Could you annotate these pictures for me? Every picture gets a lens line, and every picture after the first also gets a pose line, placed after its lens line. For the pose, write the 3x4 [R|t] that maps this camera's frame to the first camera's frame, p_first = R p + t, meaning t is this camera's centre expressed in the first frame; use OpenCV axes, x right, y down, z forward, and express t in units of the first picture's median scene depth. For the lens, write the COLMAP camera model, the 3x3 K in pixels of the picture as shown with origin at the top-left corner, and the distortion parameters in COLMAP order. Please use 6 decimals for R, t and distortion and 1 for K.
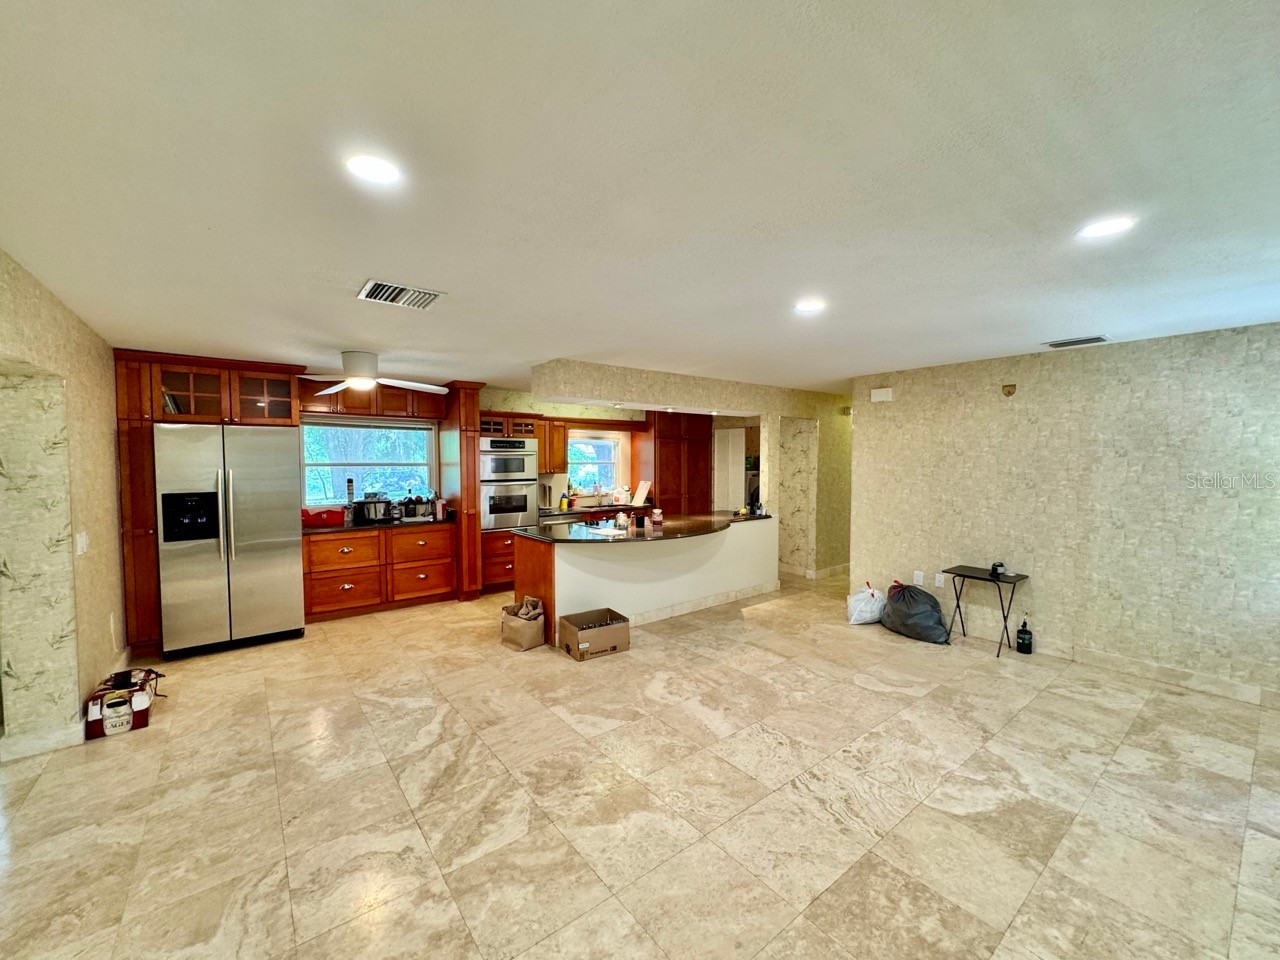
lens RADIAL K [[513.7, 0, 640.4], [0, 513.7, 481.6], [0, 0, 1]] dist [-0.004019, 0.000538]
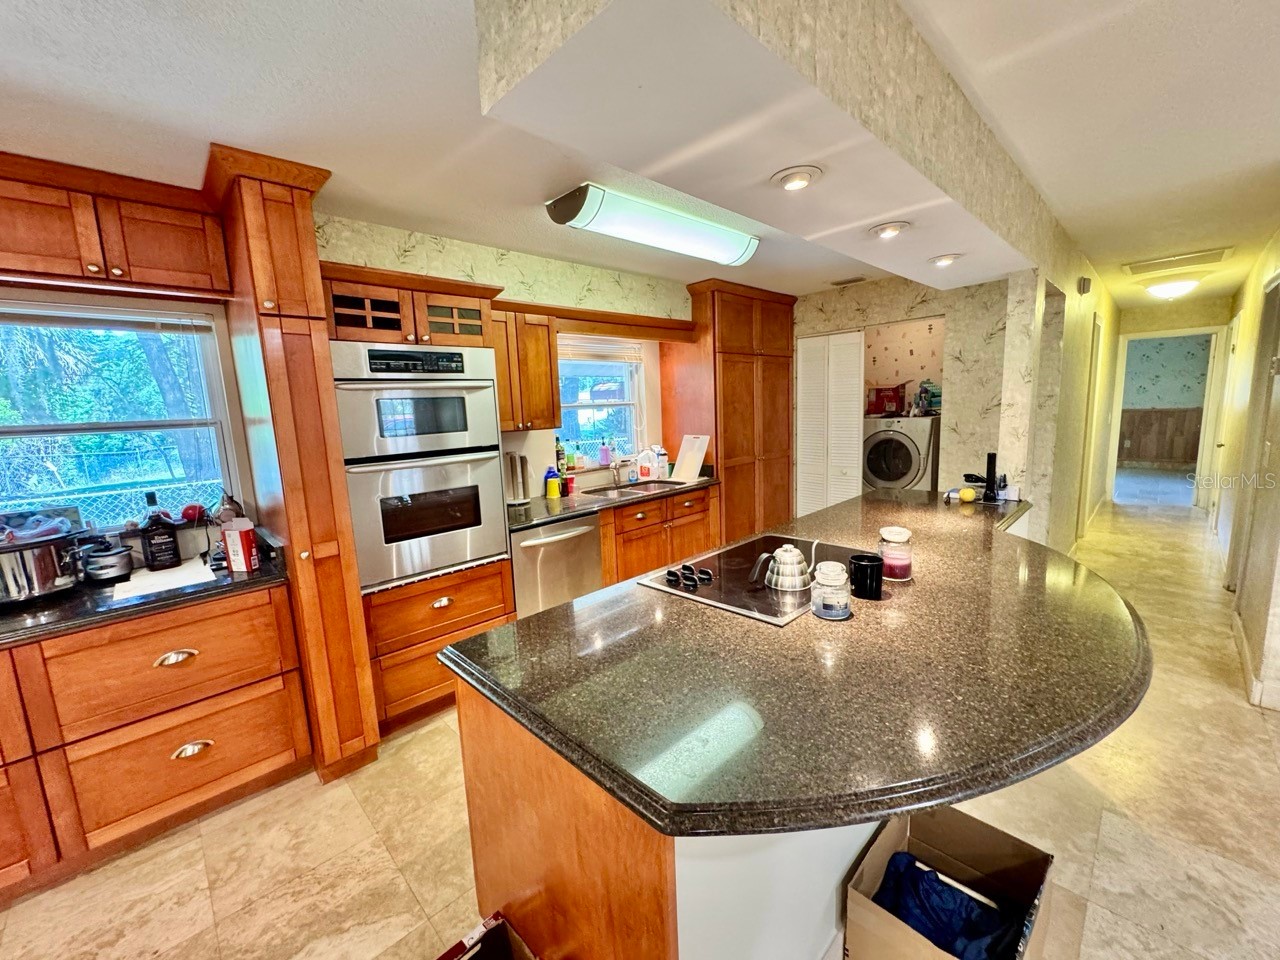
lens RADIAL K [[513.7, 0, 640.0], [0, 513.7, 480.5], [0, 0, 1]] dist [-0.004019, 0.000538]
pose [[0.992858, -0.057374, 0.104598, -0.180197], [0.046552, 0.993578, 0.103126, -0.020214], [-0.109843, -0.097521, 0.989153, 0.770998]]
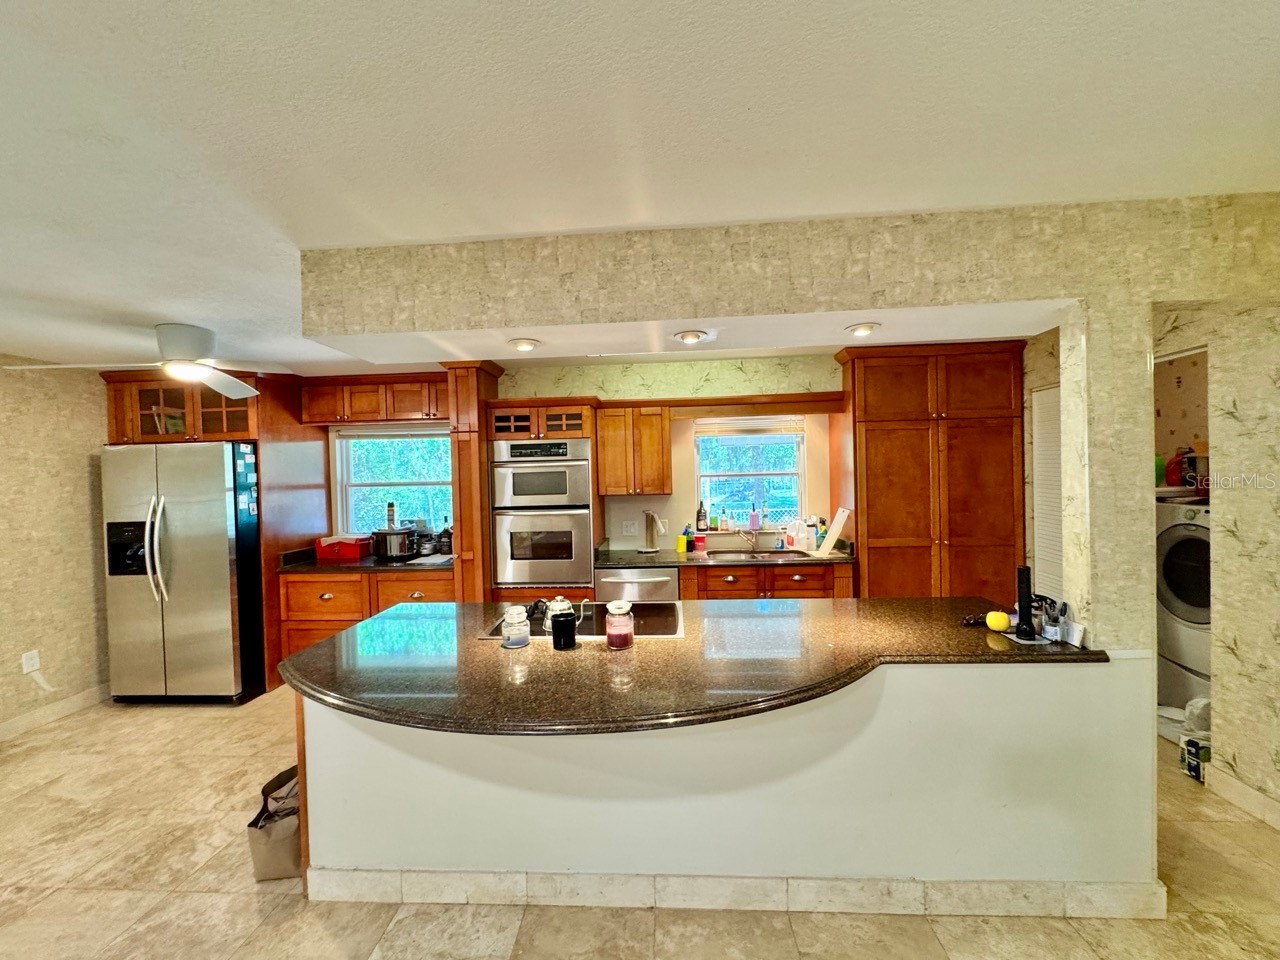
lens RADIAL K [[513.7, 0, 639.7], [0, 513.7, 480.2], [0, 0, 1]] dist [-0.004019, 0.000538]
pose [[0.748167, -0.010097, -0.663433, 0.328125], [-0.002786, 0.999828, -0.018359, -0.032001], [0.663504, 0.015584, 0.748010, 0.804626]]
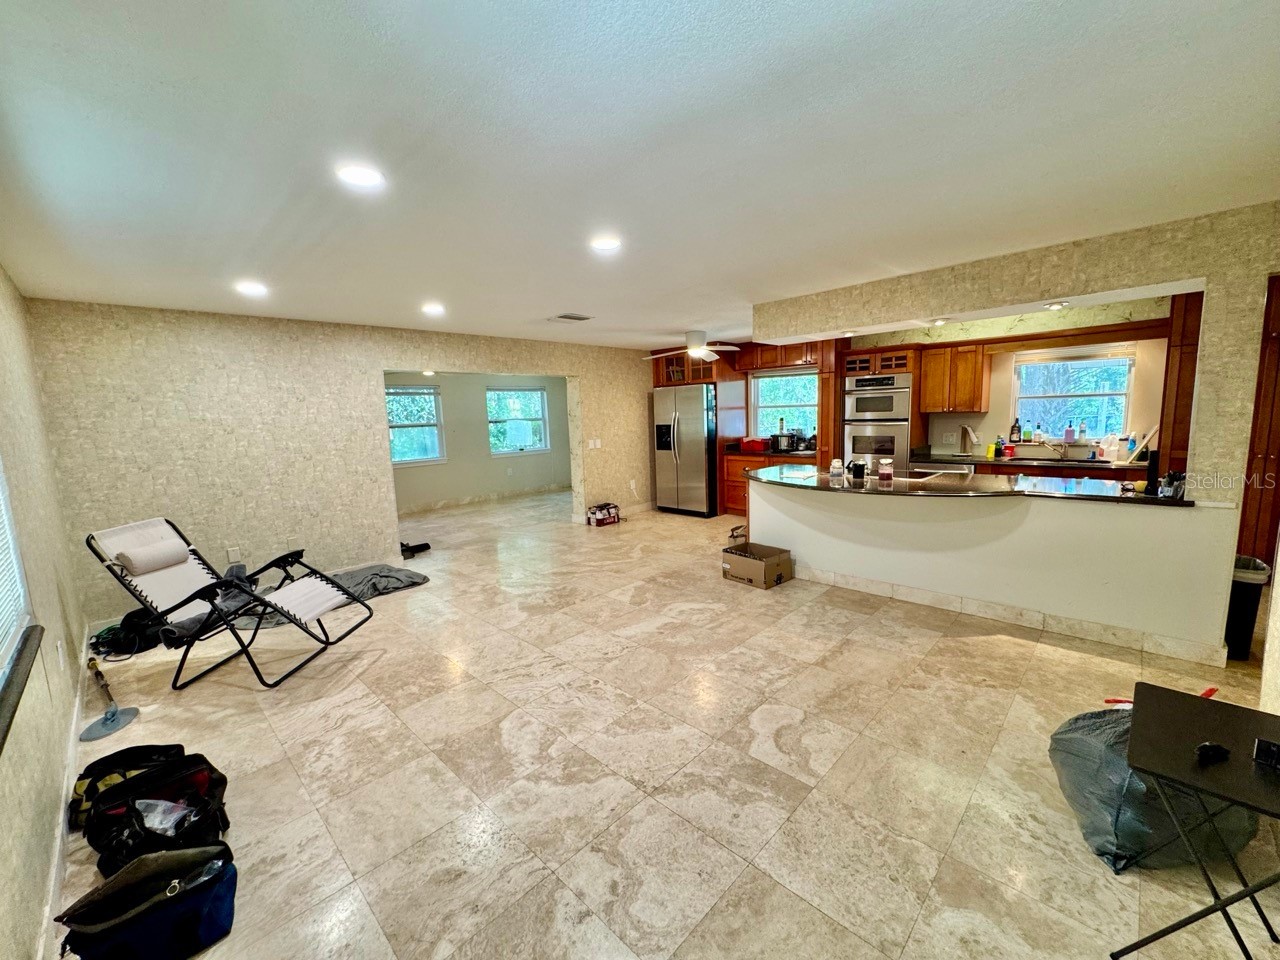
lens RADIAL K [[513.7, 0, 638.3], [0, 513.7, 481.0], [0, 0, 1]] dist [-0.004019, 0.000538]
pose [[0.131355, 0.127272, -0.983132, 0.845131], [-0.008183, 0.991830, 0.127304, -0.010683], [0.991302, -0.008677, 0.131323, 0.575206]]
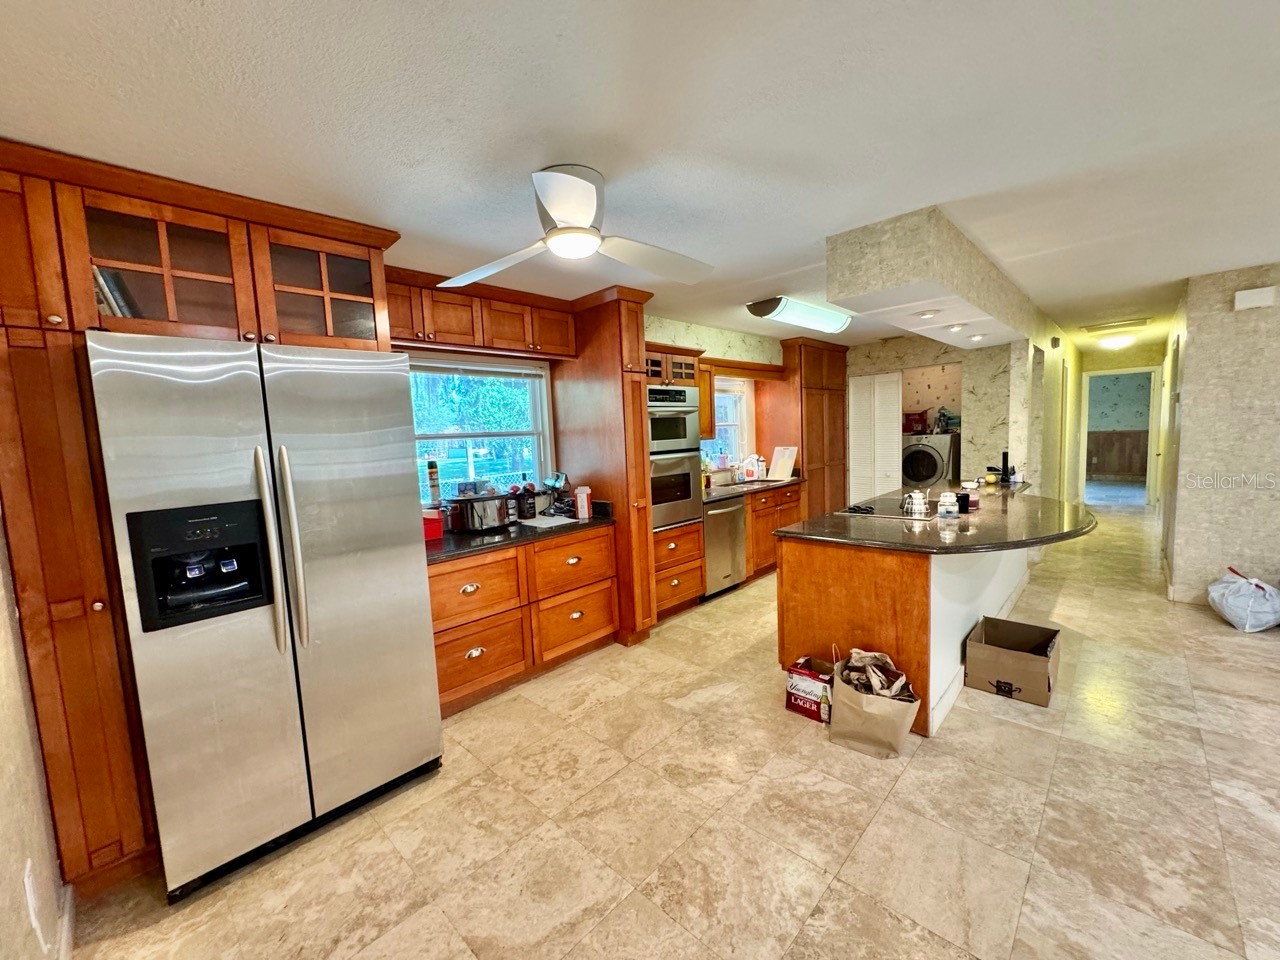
lens RADIAL K [[513.7, 0, 639.8], [0, 513.7, 481.1], [0, 0, 1]] dist [-0.004019, 0.000538]
pose [[0.989043, -0.057319, 0.136042, -0.507608], [0.050706, 0.997380, 0.051590, -0.001051], [-0.138643, -0.044126, 0.989359, 0.474656]]
